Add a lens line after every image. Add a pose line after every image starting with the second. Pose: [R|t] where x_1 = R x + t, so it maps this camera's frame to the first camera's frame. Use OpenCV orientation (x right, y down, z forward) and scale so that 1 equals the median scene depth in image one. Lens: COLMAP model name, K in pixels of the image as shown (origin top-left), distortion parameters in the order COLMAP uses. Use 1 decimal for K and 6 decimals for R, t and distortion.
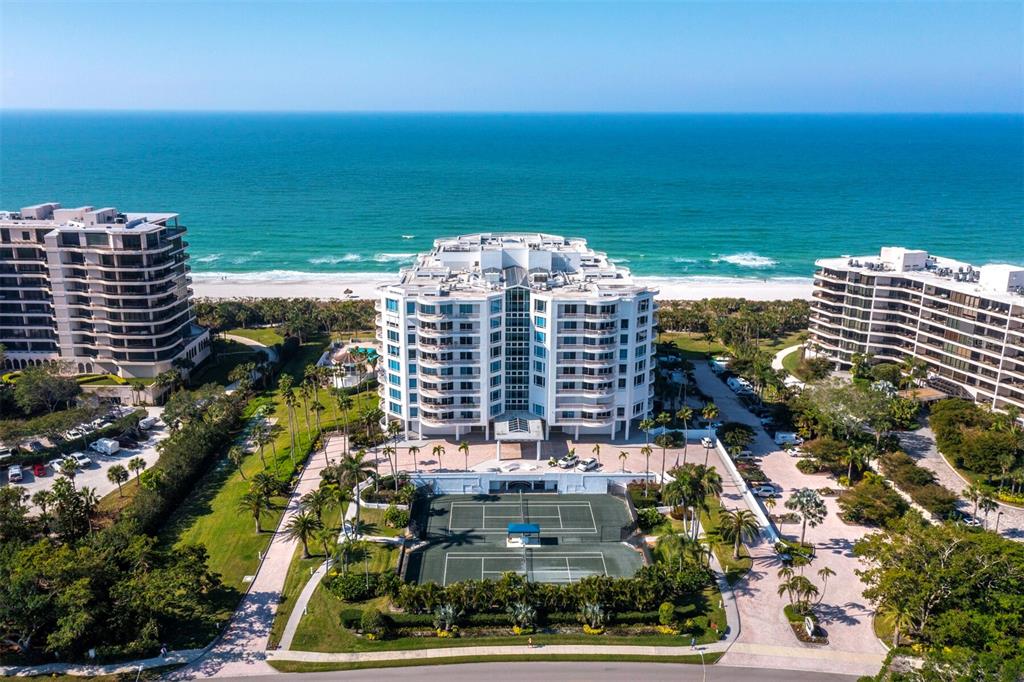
lens RADIAL K [[842.6, 0, 510.9], [0, 842.6, 348.8], [0, 0, 1]] dist [0.004227, 0.009935]
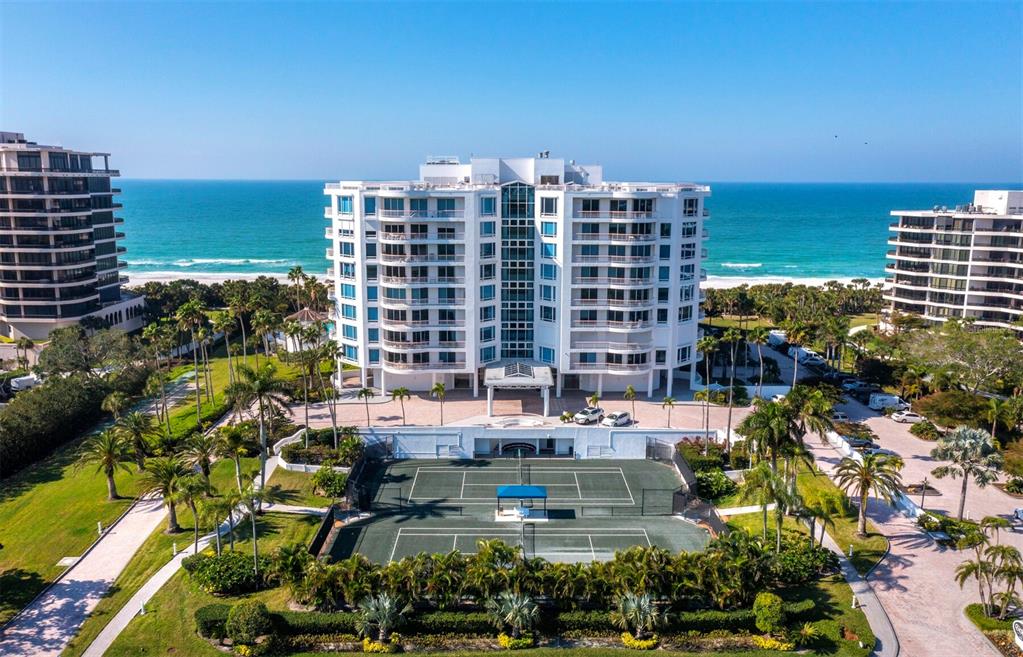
lens RADIAL K [[830.0, 0, 518.5], [0, 830.0, 330.2], [0, 0, 1]] dist [0.011767, -0.004048]
pose [[0.999965, 0.002256, -0.008104, 0.015008], [-0.003057, 0.994968, -0.100148, 0.130926], [0.007837, 0.100169, 0.994940, 0.304991]]
